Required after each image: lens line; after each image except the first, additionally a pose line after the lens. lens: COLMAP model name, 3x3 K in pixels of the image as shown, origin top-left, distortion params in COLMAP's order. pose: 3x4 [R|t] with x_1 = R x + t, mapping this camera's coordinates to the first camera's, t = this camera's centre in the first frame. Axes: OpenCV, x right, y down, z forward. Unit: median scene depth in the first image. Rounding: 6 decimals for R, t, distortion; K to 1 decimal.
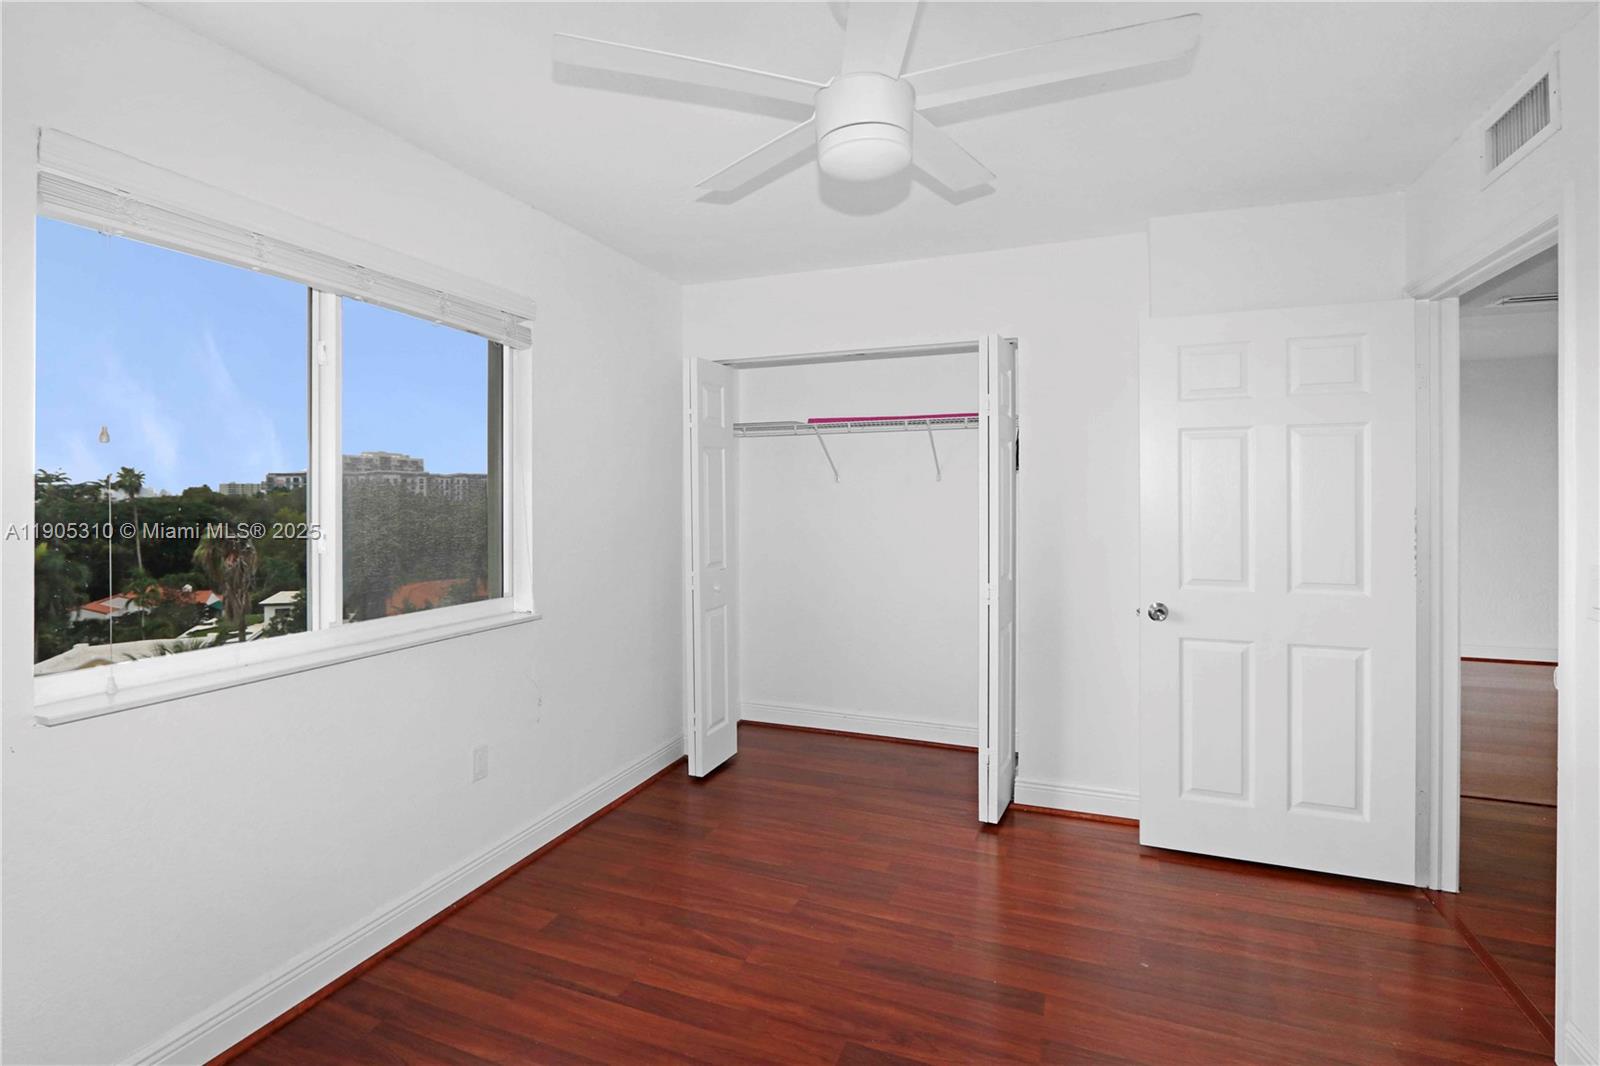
lens RADIAL K [[725.5, 0, 799.7], [0, 725.5, 515.4], [0, 0, 1]] dist [-0.015714, 0.000021]
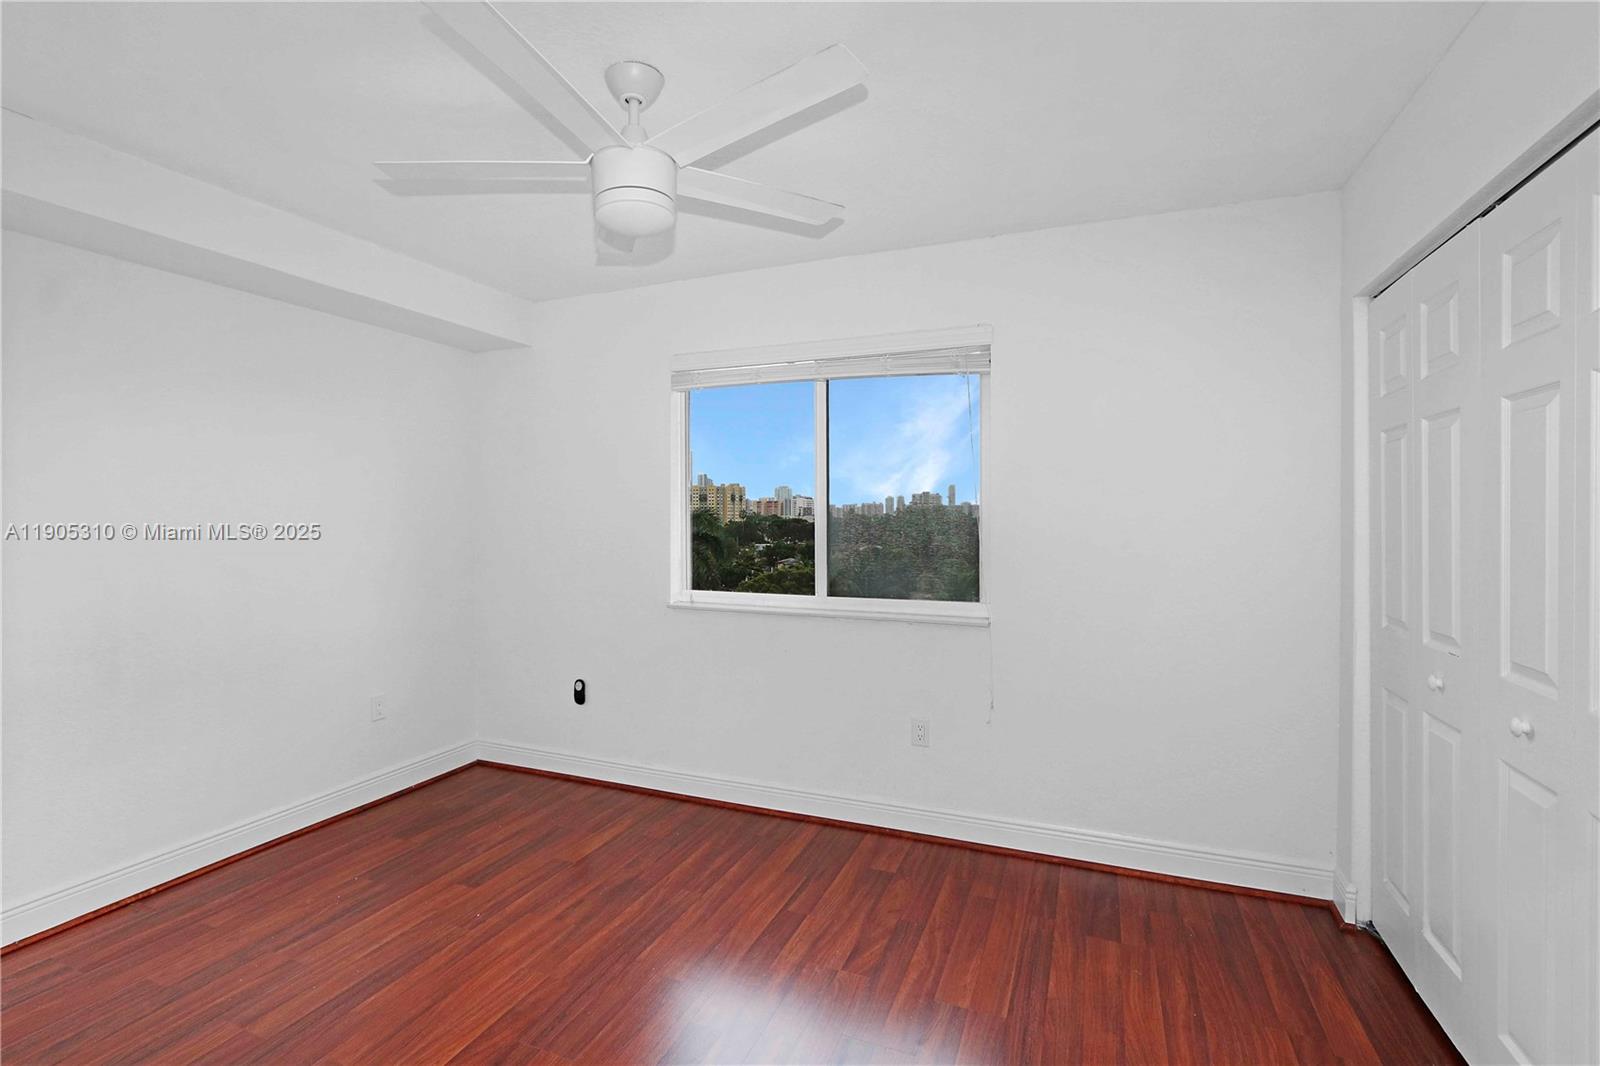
lens RADIAL K [[751.2, 0, 800.0], [0, 751.2, 533.0], [0, 0, 1]] dist [-0.017739, 0.000084]
pose [[-0.008987, 0.019635, -0.999767, 0.873955], [-0.020594, 0.999592, 0.019817, -0.010141], [0.999748, 0.020767, -0.008579, 0.866922]]
